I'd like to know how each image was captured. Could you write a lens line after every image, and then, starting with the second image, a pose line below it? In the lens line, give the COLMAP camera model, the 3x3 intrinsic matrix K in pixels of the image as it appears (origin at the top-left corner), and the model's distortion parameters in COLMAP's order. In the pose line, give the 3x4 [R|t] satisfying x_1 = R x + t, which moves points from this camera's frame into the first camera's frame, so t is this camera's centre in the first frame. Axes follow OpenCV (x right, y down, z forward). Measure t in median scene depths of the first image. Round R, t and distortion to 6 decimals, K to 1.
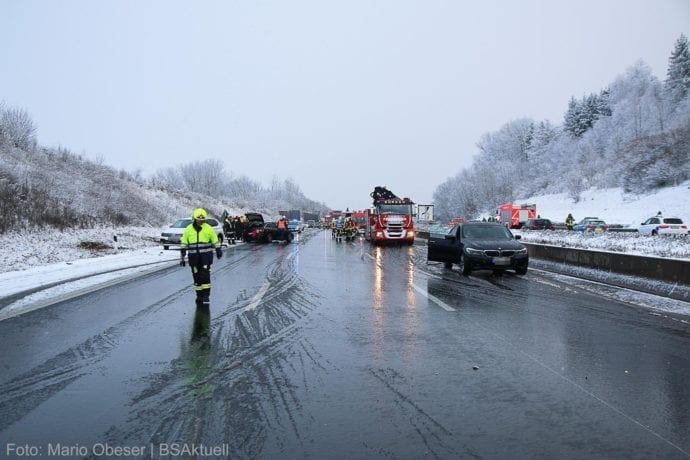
lens RADIAL K [[571.7, 0, 345.0], [0, 571.7, 230.0], [0, 0, 1]] dist [-0.060248, 0.010092]
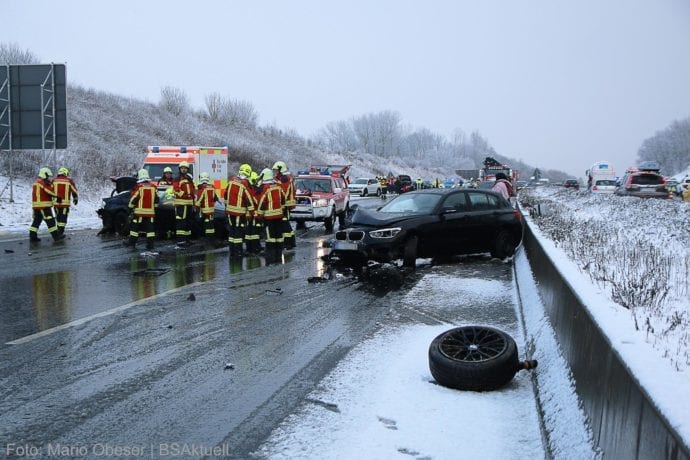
lens RADIAL K [[672.9, 0, 345.0], [0, 672.9, 230.0], [0, 0, 1]] dist [-0.003366, -0.002434]
pose [[0.957676, 0.026705, -0.286607, 0.026853], [-0.010288, 0.998227, 0.058633, 0.001556], [0.287665, -0.053202, 0.956252, -0.096977]]
